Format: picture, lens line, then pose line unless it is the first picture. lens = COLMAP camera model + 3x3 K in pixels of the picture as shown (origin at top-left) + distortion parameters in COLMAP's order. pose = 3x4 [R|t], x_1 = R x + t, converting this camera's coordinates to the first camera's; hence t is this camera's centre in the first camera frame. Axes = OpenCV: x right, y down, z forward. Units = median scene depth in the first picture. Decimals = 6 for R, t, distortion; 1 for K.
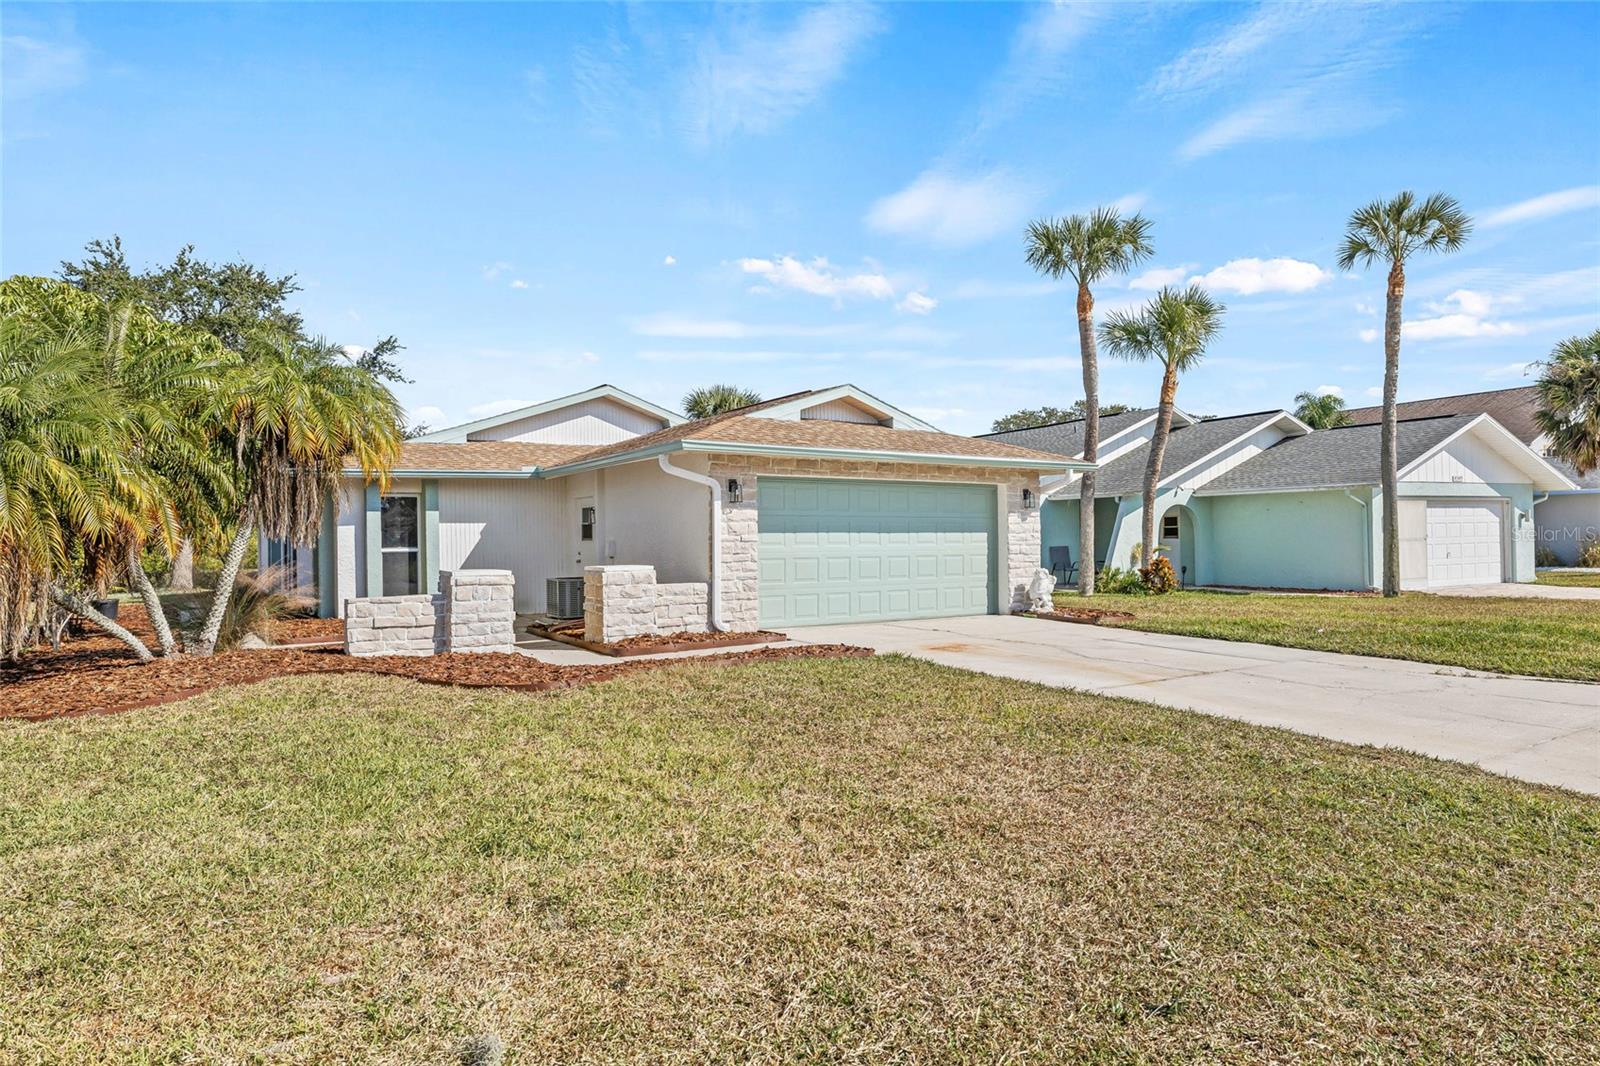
lens RADIAL K [[935.7, 0, 807.7], [0, 935.7, 544.8], [0, 0, 1]] dist [0.007898, -0.004789]
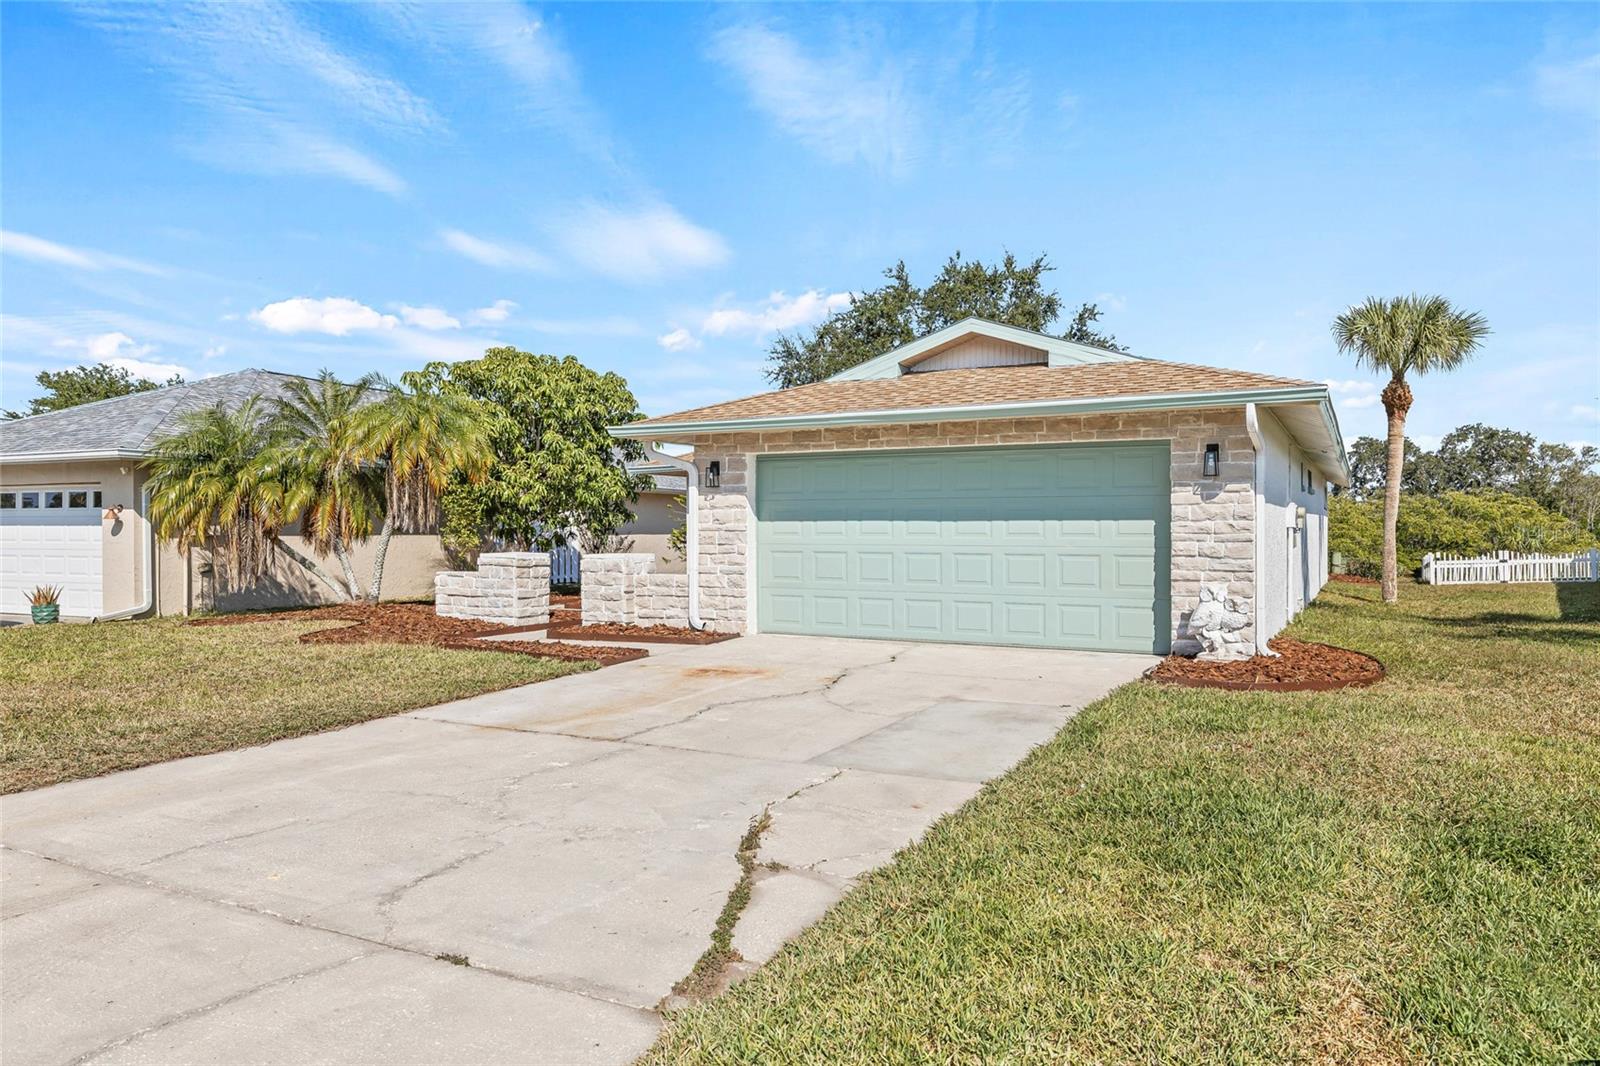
lens RADIAL K [[1089.6, 0, 791.4], [0, 1089.6, 538.7], [0, 0, 1]] dist [0.001868, -0.002026]
pose [[0.462973, 0.016364, -0.886222, 0.733263], [-0.006872, 0.999866, 0.014873, -0.009997], [0.886346, -0.000796, 0.463023, 0.481772]]
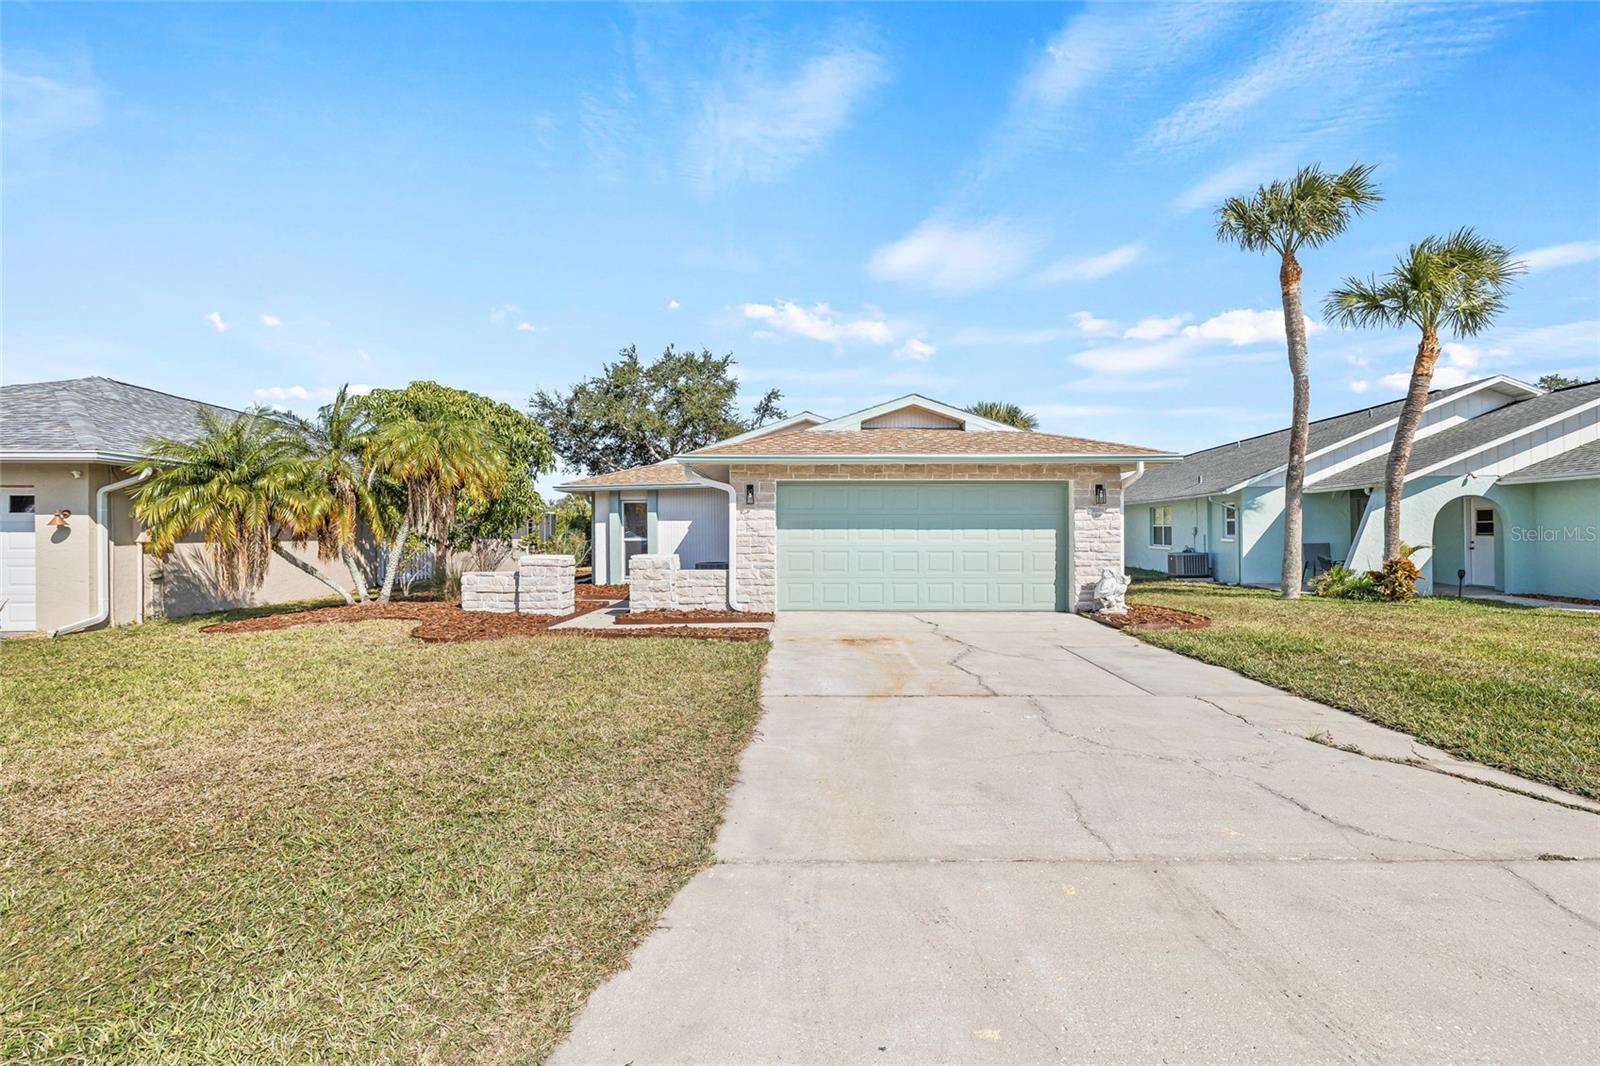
lens RADIAL K [[728.7, 0, 805.3], [0, 728.7, 525.8], [0, 0, 1]] dist [0.000857, -0.000295]
pose [[0.829307, 0.002123, -0.558790, 0.418102], [-0.008531, 0.999924, -0.008862, -0.007907], [0.558729, 0.012116, 0.829262, 0.217159]]
